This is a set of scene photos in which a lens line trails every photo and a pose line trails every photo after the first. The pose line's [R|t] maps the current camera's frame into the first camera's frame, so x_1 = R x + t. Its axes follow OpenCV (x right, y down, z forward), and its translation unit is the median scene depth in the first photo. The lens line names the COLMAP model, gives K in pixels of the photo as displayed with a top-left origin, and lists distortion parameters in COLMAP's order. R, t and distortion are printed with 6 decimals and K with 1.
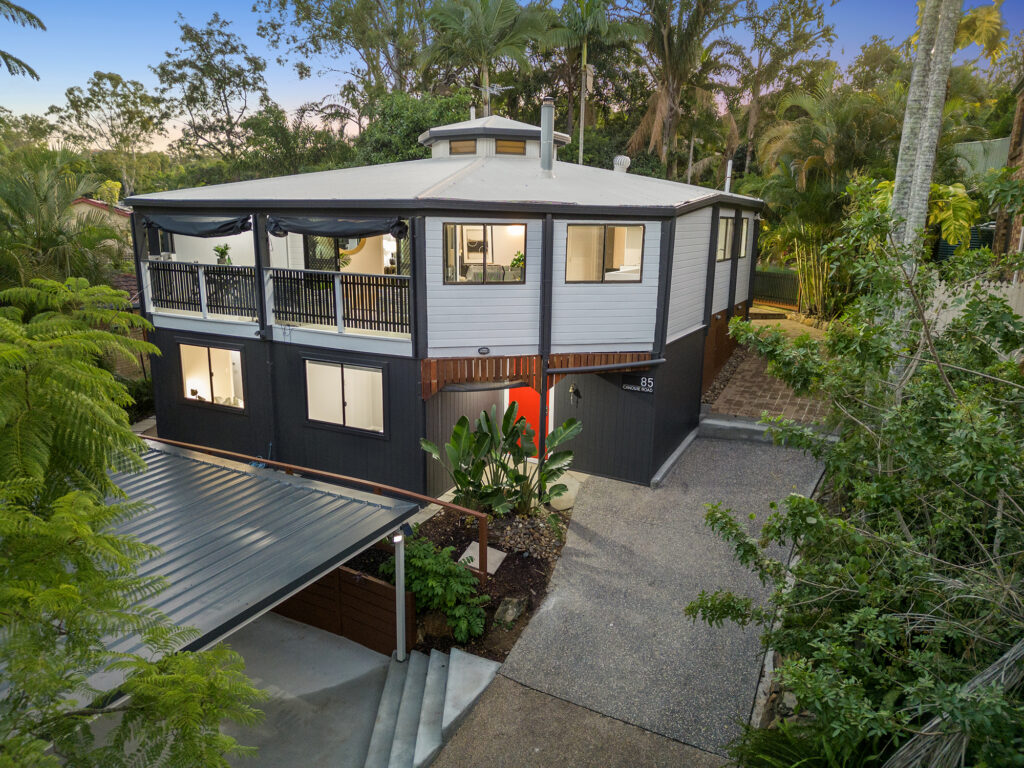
lens RADIAL K [[710.0, 0, 512.0], [0, 710.0, 384.0], [0, 0, 1]] dist [0.094984, -0.107288]
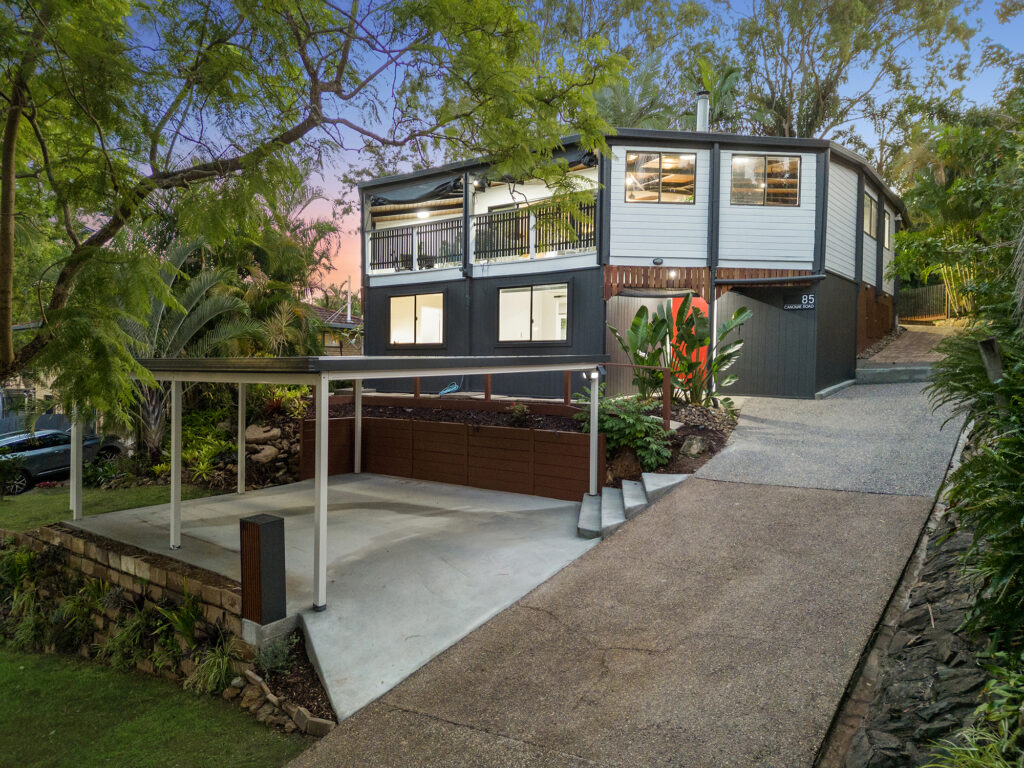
lens RADIAL K [[710.0, 0, 512.0], [0, 710.0, 384.0], [0, 0, 1]] dist [0.094984, -0.107288]
pose [[0.988464, 0.002063, -0.151442, -0.095900], [-0.031770, 0.980486, -0.194005, 0.371749], [0.148087, 0.196578, 0.969241, -0.114962]]
